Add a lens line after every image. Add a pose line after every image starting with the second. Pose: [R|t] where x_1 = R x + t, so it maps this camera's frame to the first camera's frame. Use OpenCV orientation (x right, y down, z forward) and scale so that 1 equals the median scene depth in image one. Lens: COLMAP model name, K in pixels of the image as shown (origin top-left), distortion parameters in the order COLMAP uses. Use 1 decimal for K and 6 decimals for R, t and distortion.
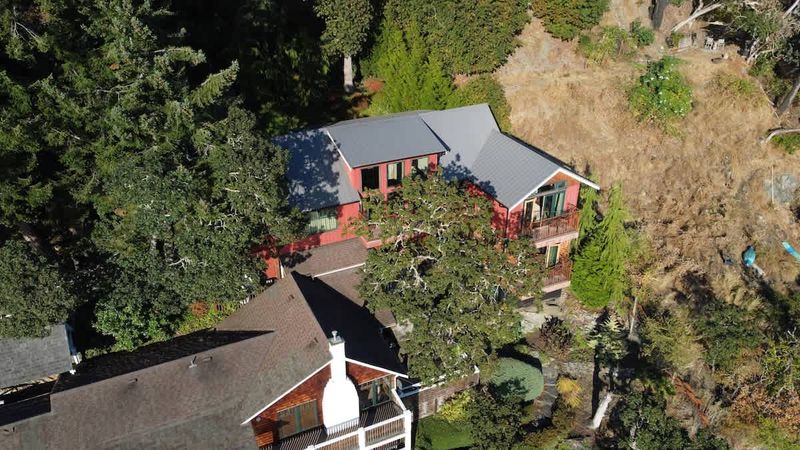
lens RADIAL K [[608.7, 0, 396.5], [0, 608.7, 226.4], [0, 0, 1]] dist [-0.003258, -0.003865]
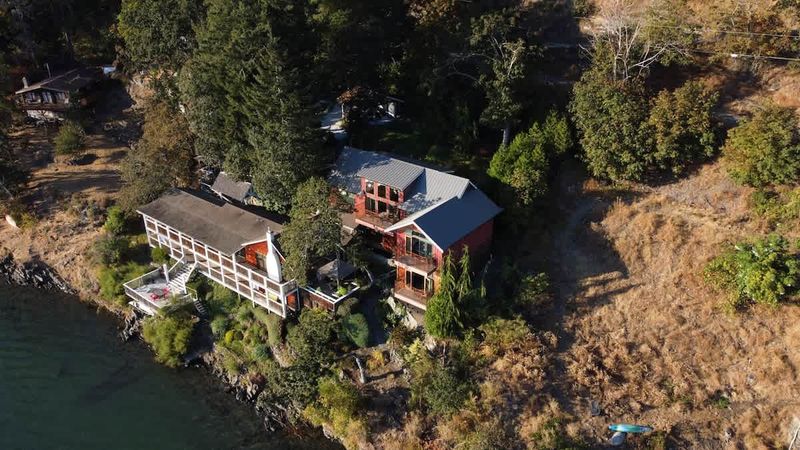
lens RADIAL K [[608.7, 0, 396.5], [0, 608.7, 226.4], [0, 0, 1]] dist [-0.003258, -0.003865]
pose [[0.440463, 0.403980, -0.801743, 1.440609], [-0.432284, 0.878130, 0.204981, -0.369964], [0.786843, 0.256294, 0.561419, 0.098796]]
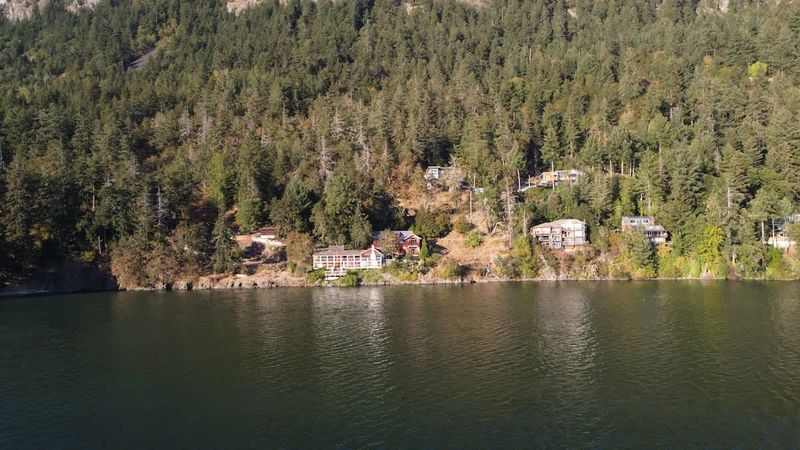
lens RADIAL K [[608.7, 0, 396.5], [0, 608.7, 226.4], [0, 0, 1]] dist [-0.003258, -0.003865]
pose [[0.907918, -0.020321, -0.418654, 2.818153], [-0.193262, 0.866018, -0.461154, 2.863285], [0.371933, 0.499600, 0.782346, -4.216456]]
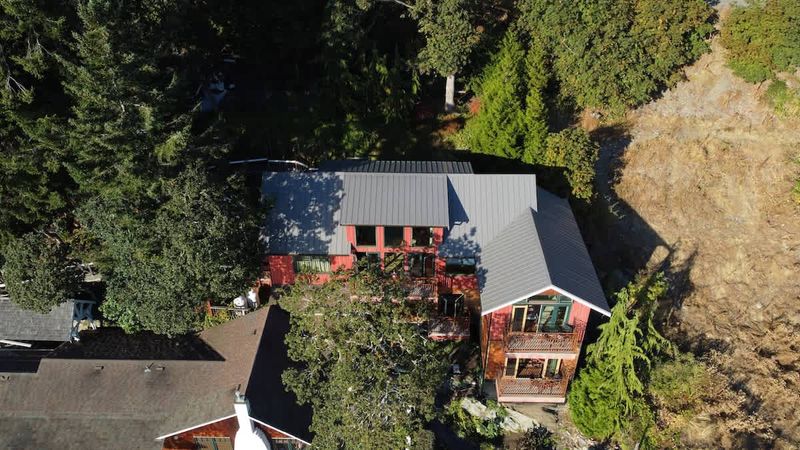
lens RADIAL K [[608.7, 0, 396.5], [0, 608.7, 226.4], [0, 0, 1]] dist [-0.003258, -0.003865]
pose [[0.894422, 0.259715, -0.364085, 0.352016], [-0.216689, 0.963824, 0.155205, -0.254324], [0.391223, -0.059925, 0.918343, 0.119707]]
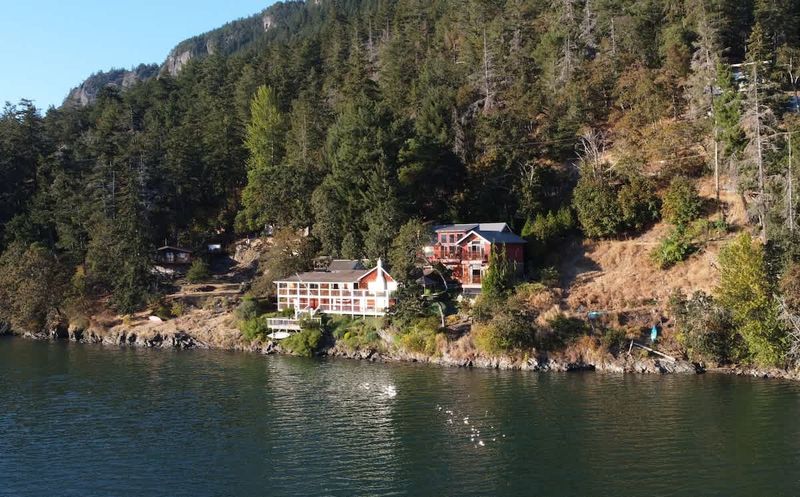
lens RADIAL K [[858.6, 0, 483.4], [0, 858.6, 248.7], [0, 0, 1]] dist [-0.000408, -0.007199]
pose [[0.485807, -0.005619, -0.874048, 3.401663], [-0.410473, 0.881387, -0.233813, 0.788040], [0.771688, 0.472361, 0.425878, -0.486144]]
